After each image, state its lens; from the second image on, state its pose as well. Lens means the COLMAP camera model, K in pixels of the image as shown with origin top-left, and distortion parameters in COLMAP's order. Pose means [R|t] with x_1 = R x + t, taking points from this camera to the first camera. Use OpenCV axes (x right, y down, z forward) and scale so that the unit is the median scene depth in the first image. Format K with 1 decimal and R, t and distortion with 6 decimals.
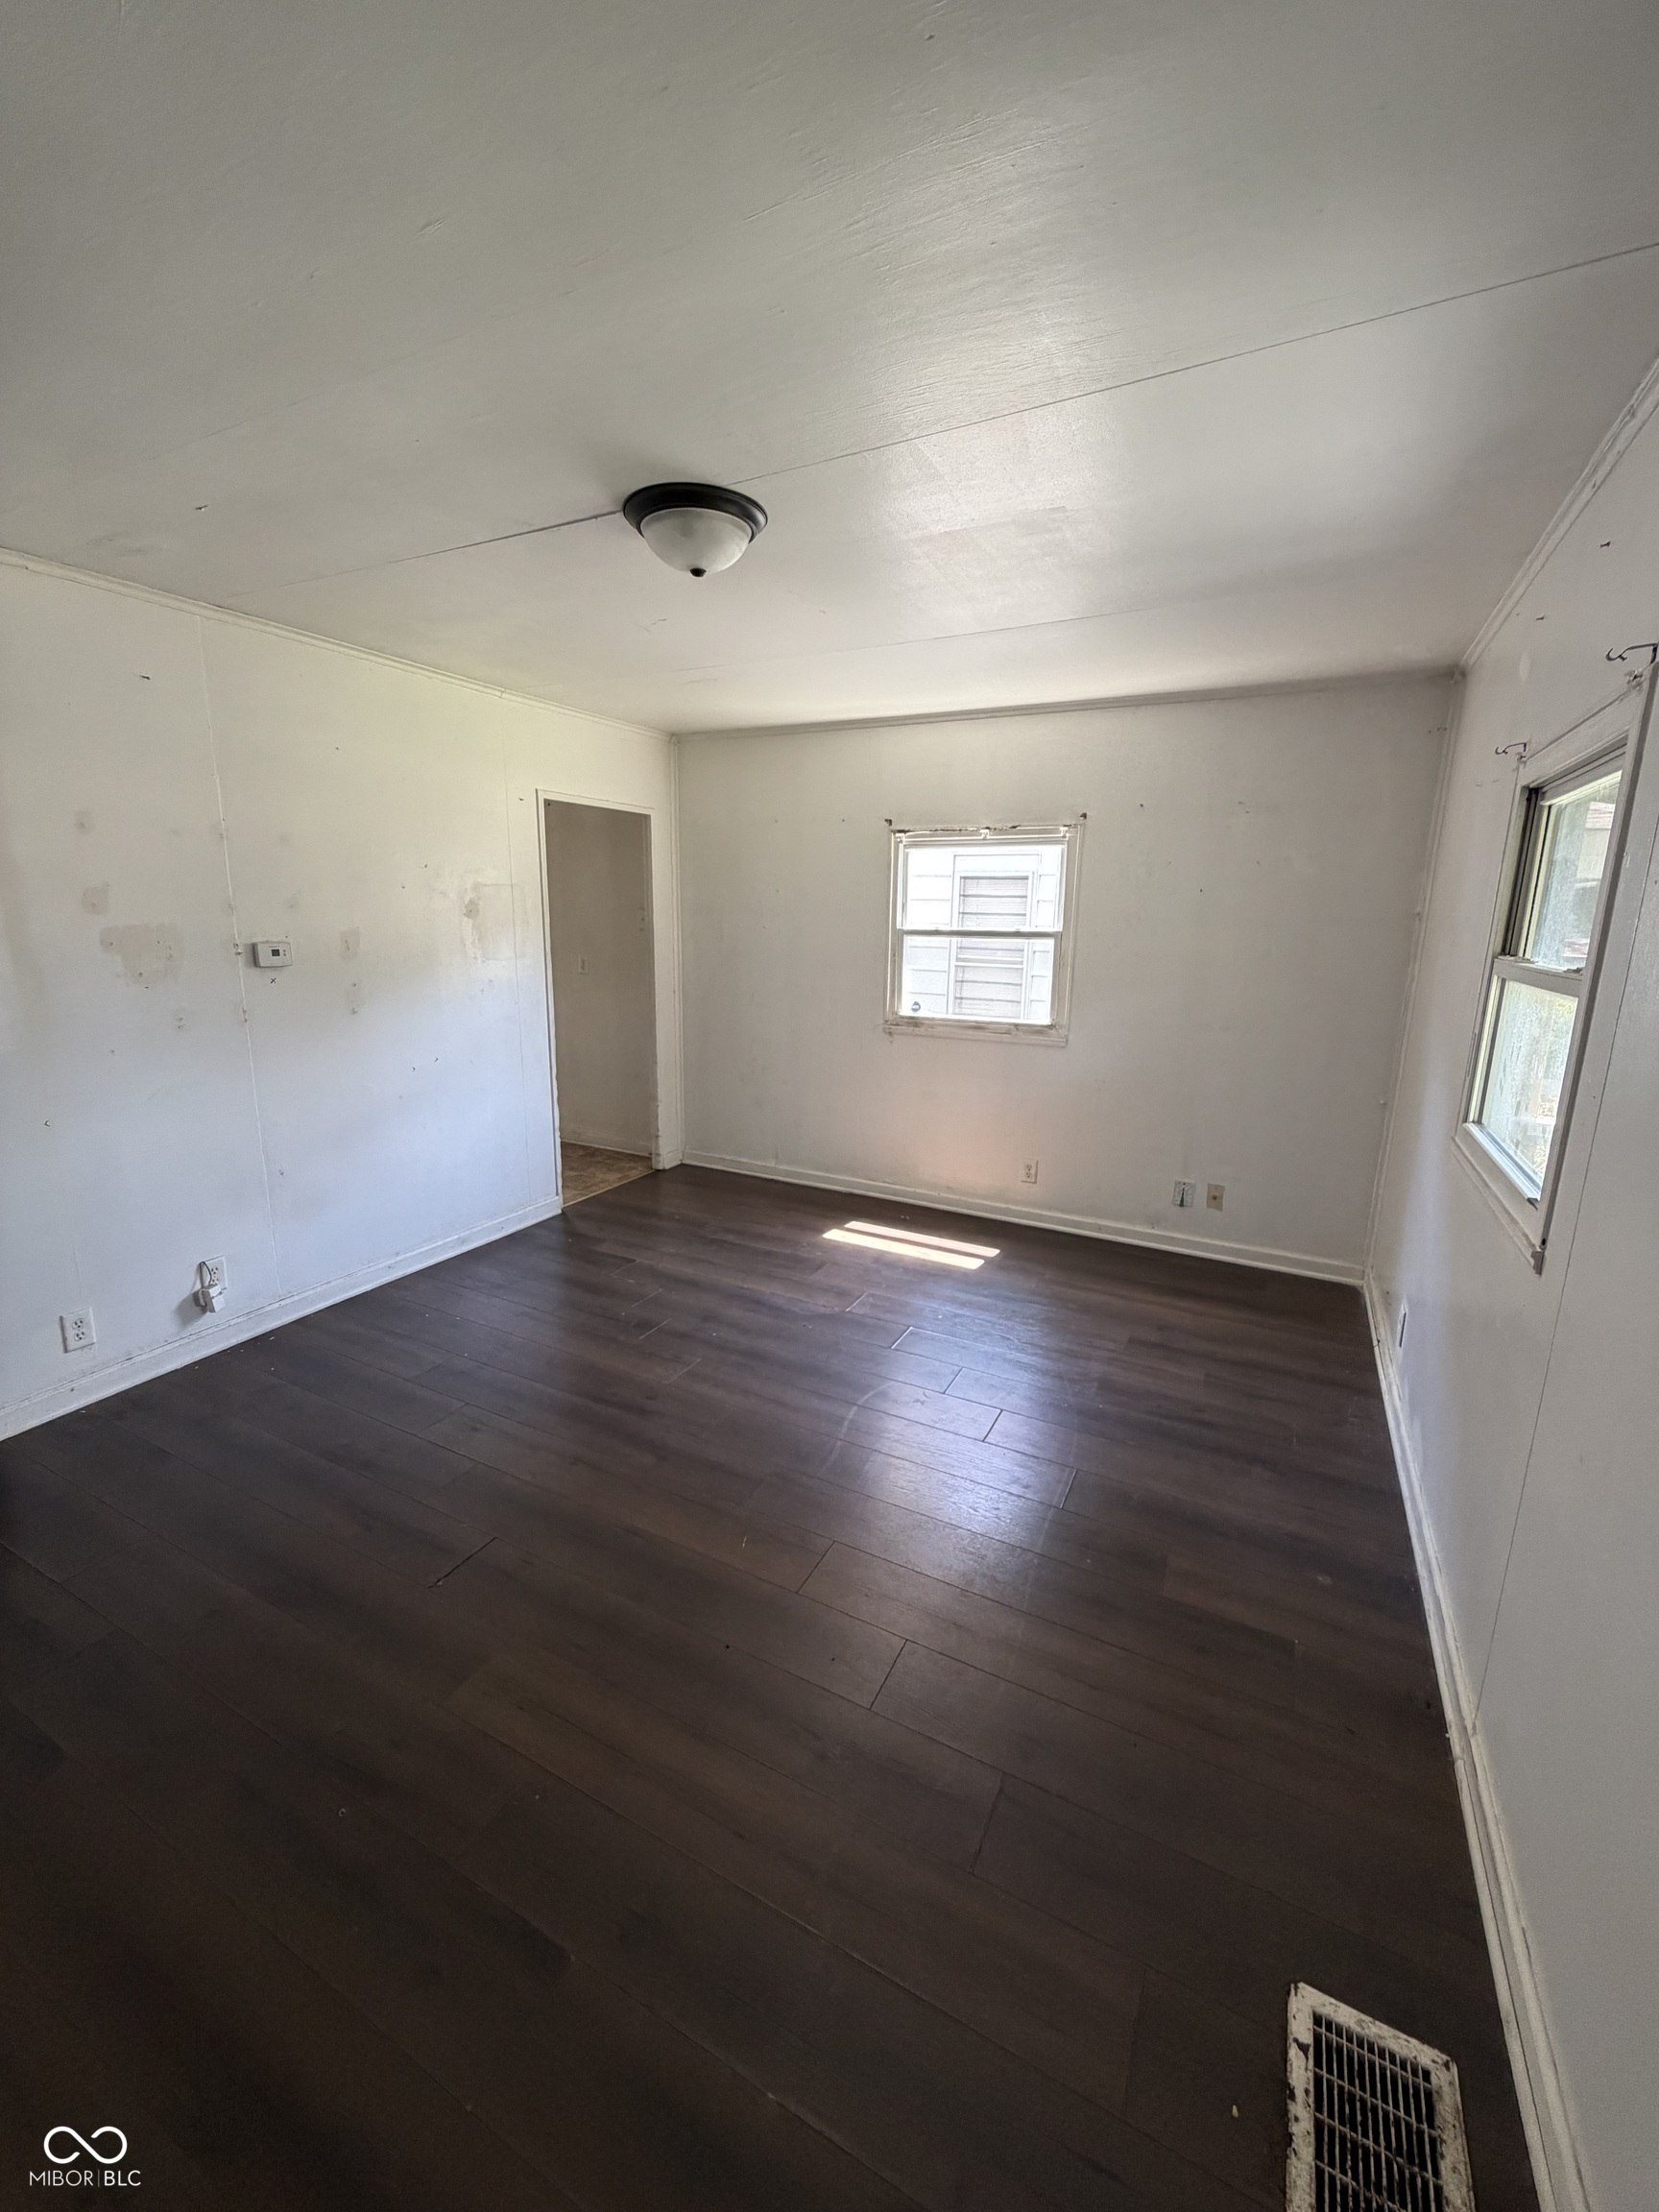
lens RADIAL K [[883.4, 0, 819.8], [0, 883.4, 1101.1], [0, 0, 1]] dist [-0.000624, -0.000281]
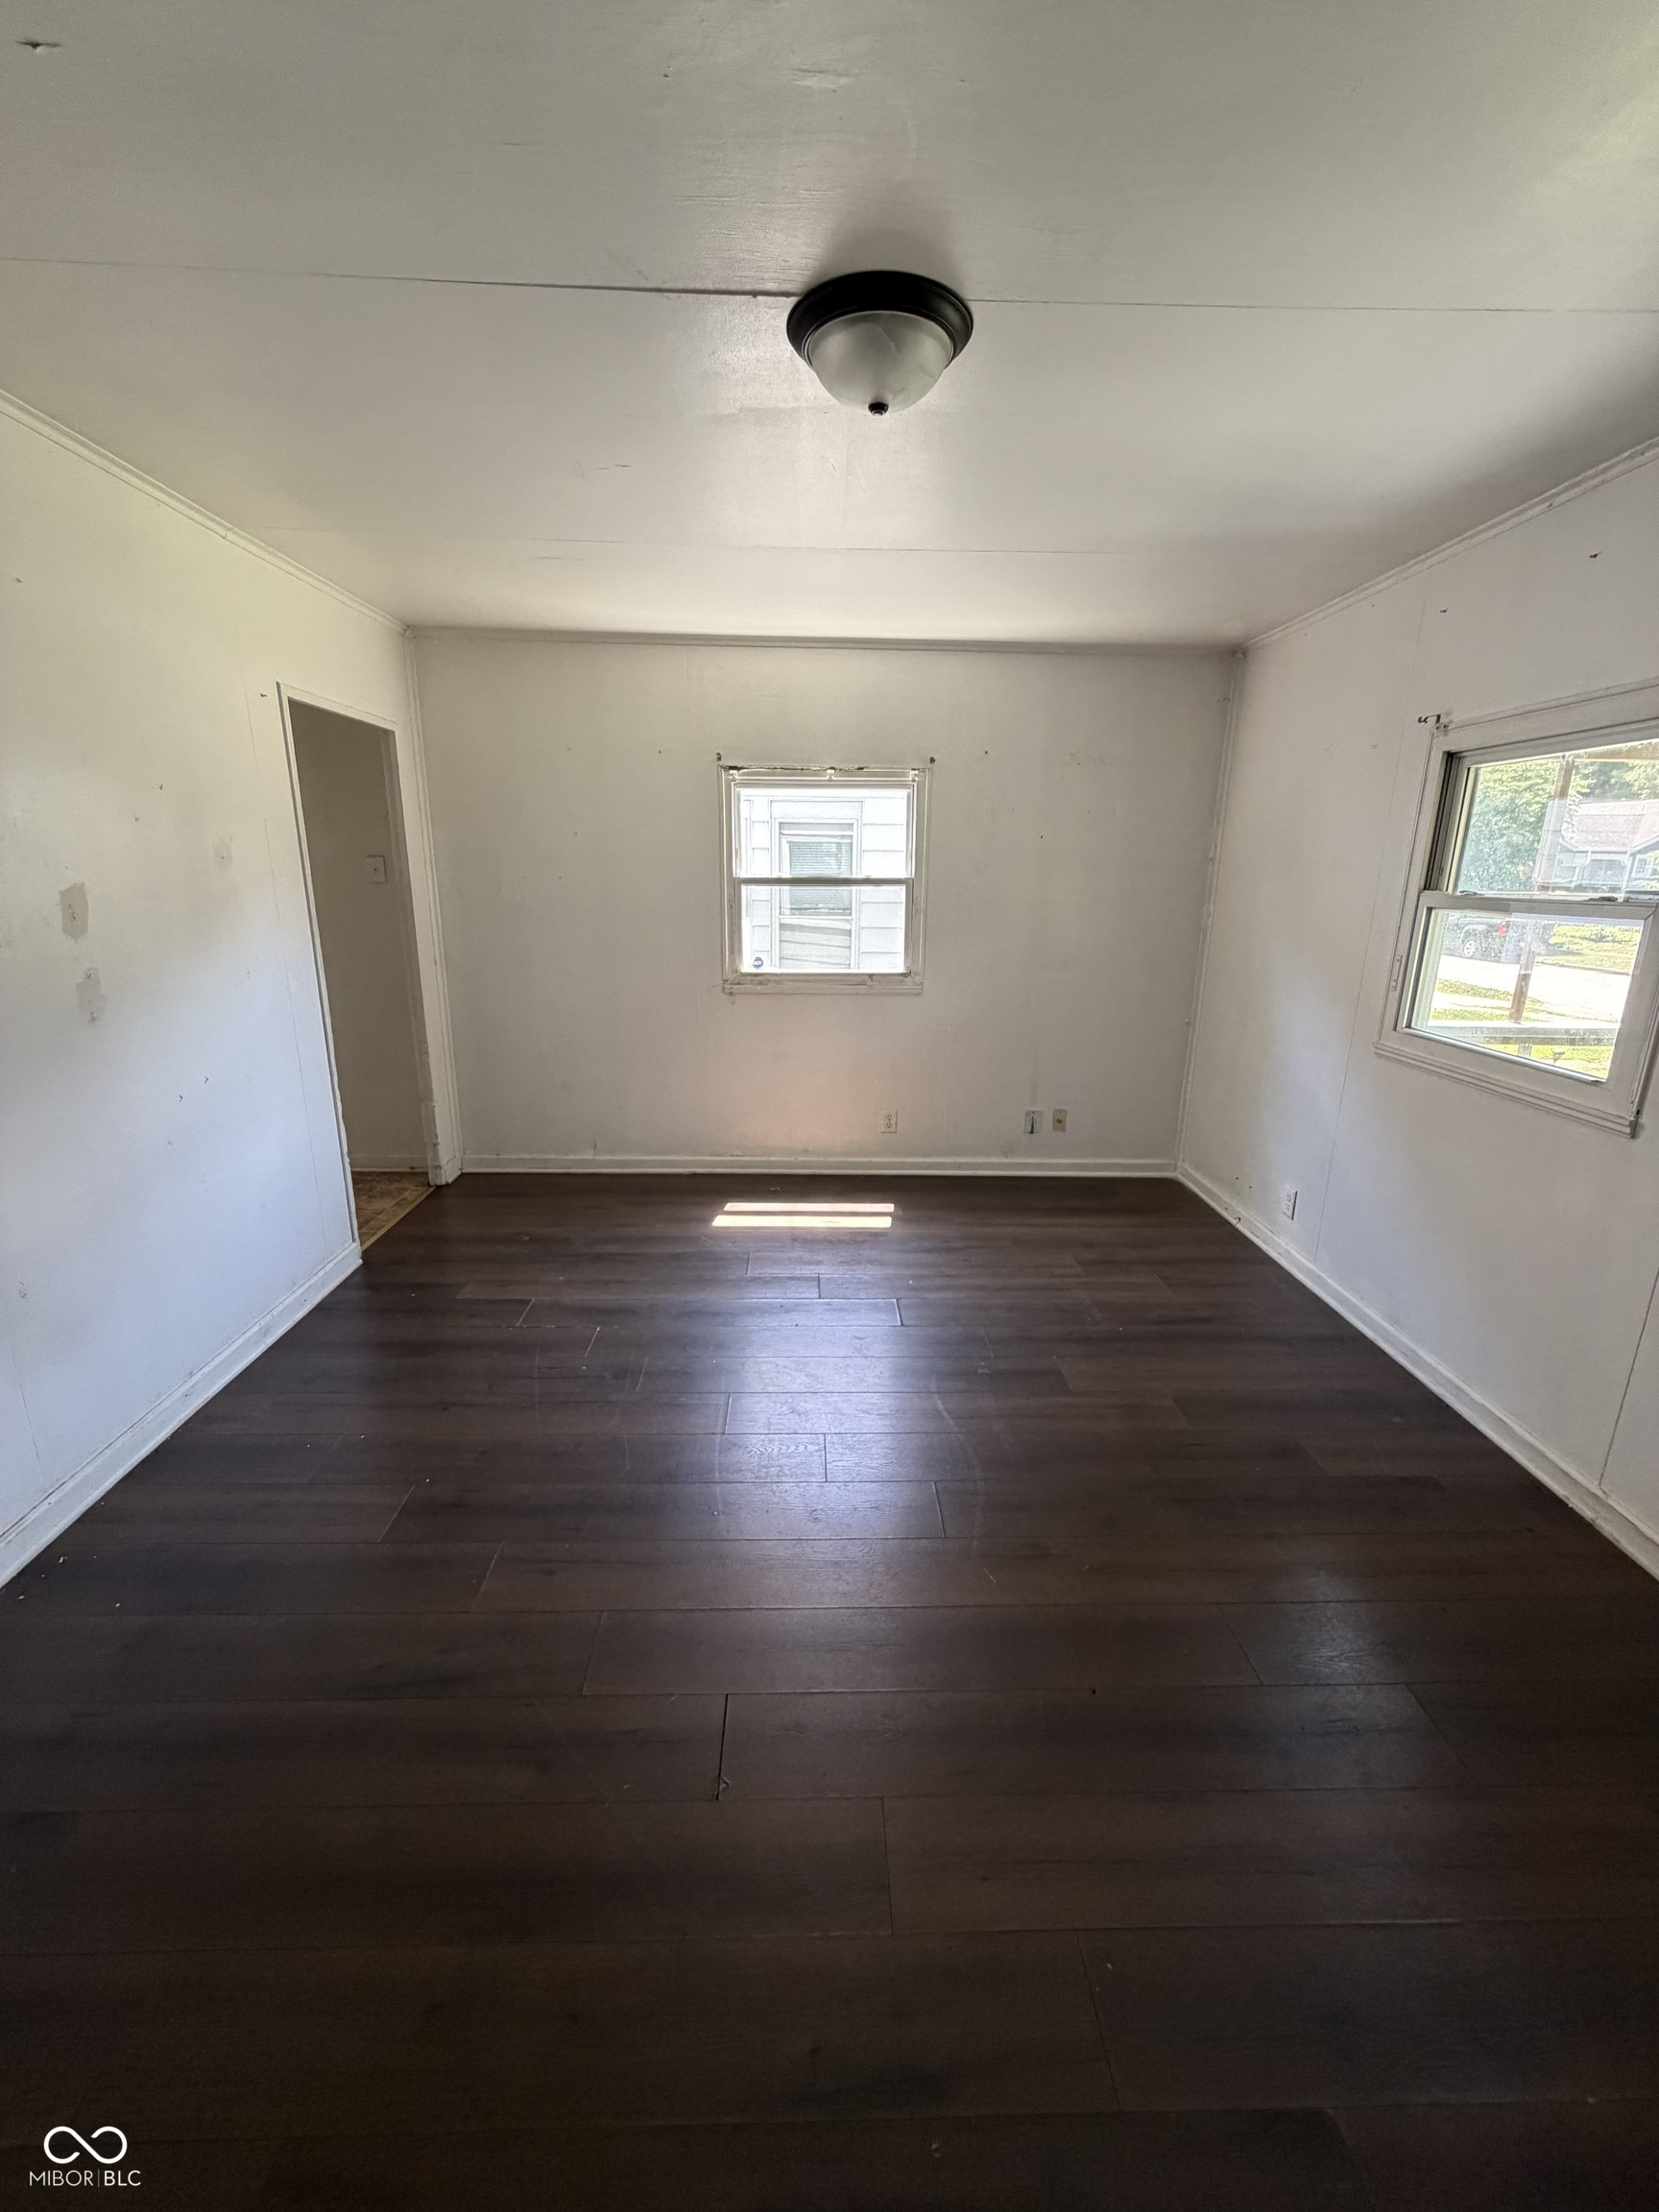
lens RADIAL K [[883.4, 0, 832.7], [0, 883.4, 1103.4], [0, 0, 1]] dist [-0.000624, -0.000281]
pose [[0.874030, -0.131360, 0.467778, -0.301757], [0.105495, 0.991099, 0.081204, -0.030408], [-0.474281, -0.021626, 0.880108, 0.159774]]
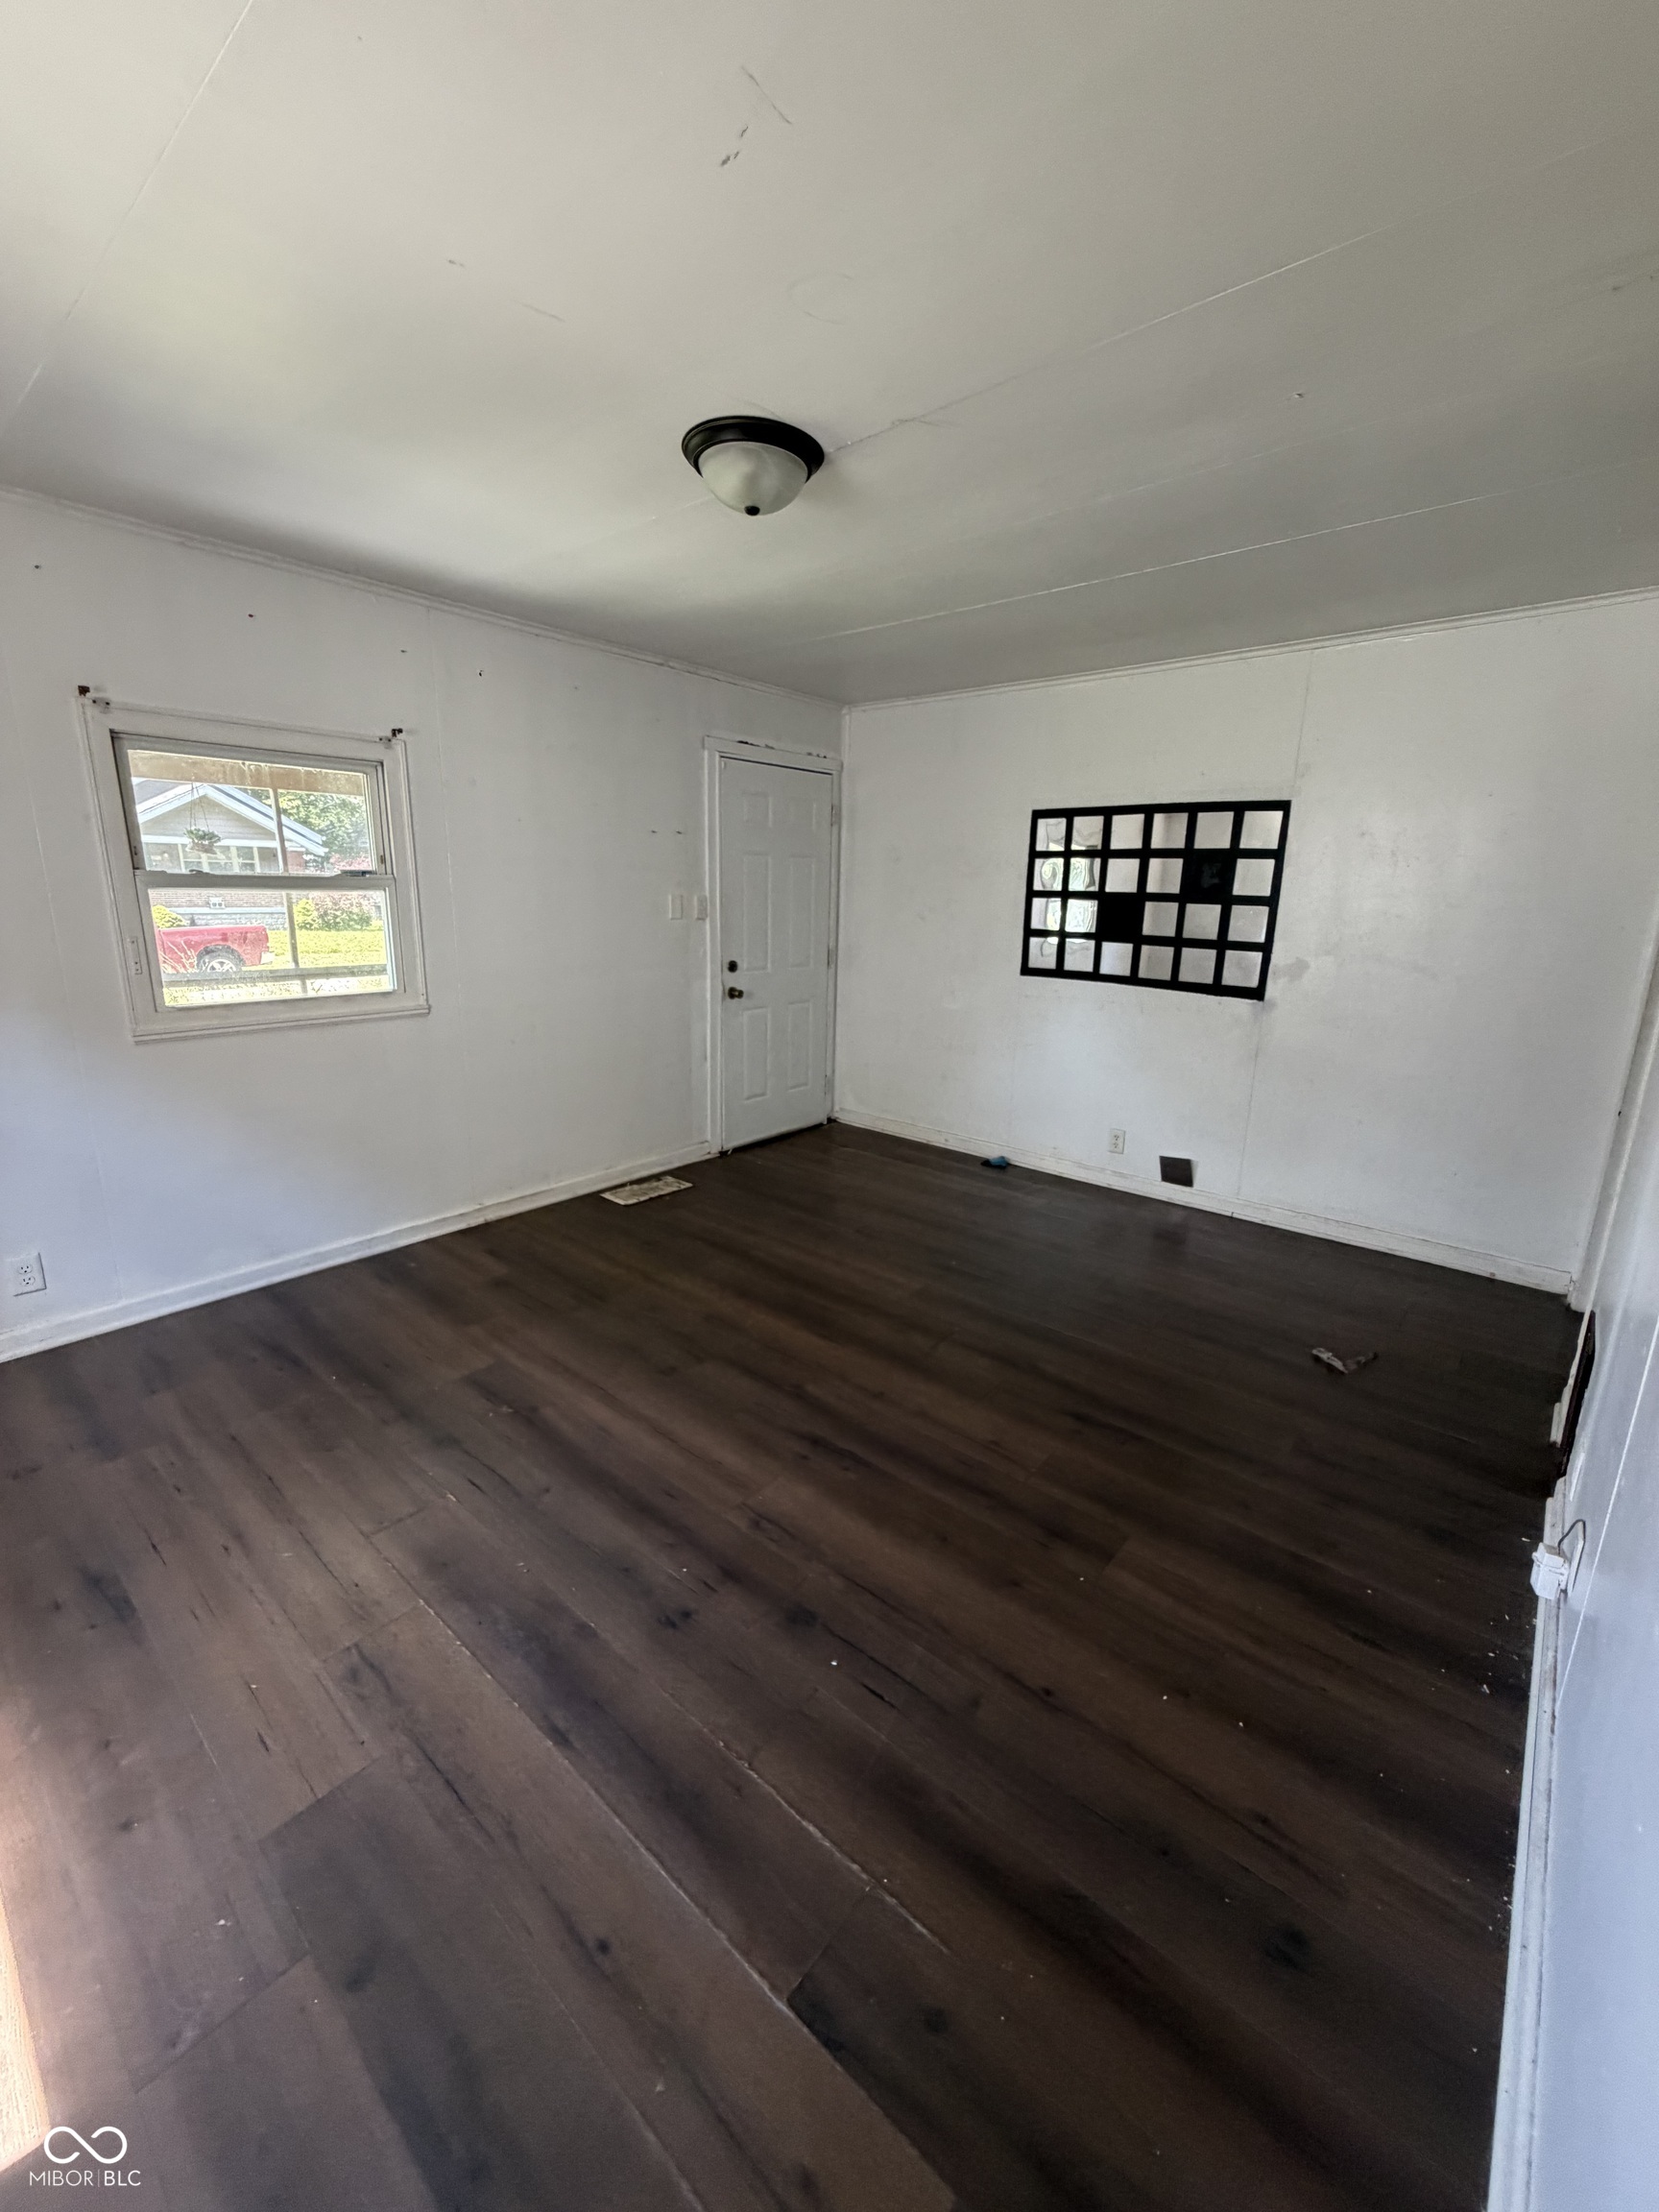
lens RADIAL K [[883.4, 0, 840.4], [0, 883.4, 1102.7], [0, 0, 1]] dist [-0.000624, -0.000281]
pose [[-0.977540, -0.088093, 0.191454, -0.241073], [0.004346, 0.899828, 0.436223, -0.215099], [-0.210704, 0.427258, -0.879235, 1.070731]]
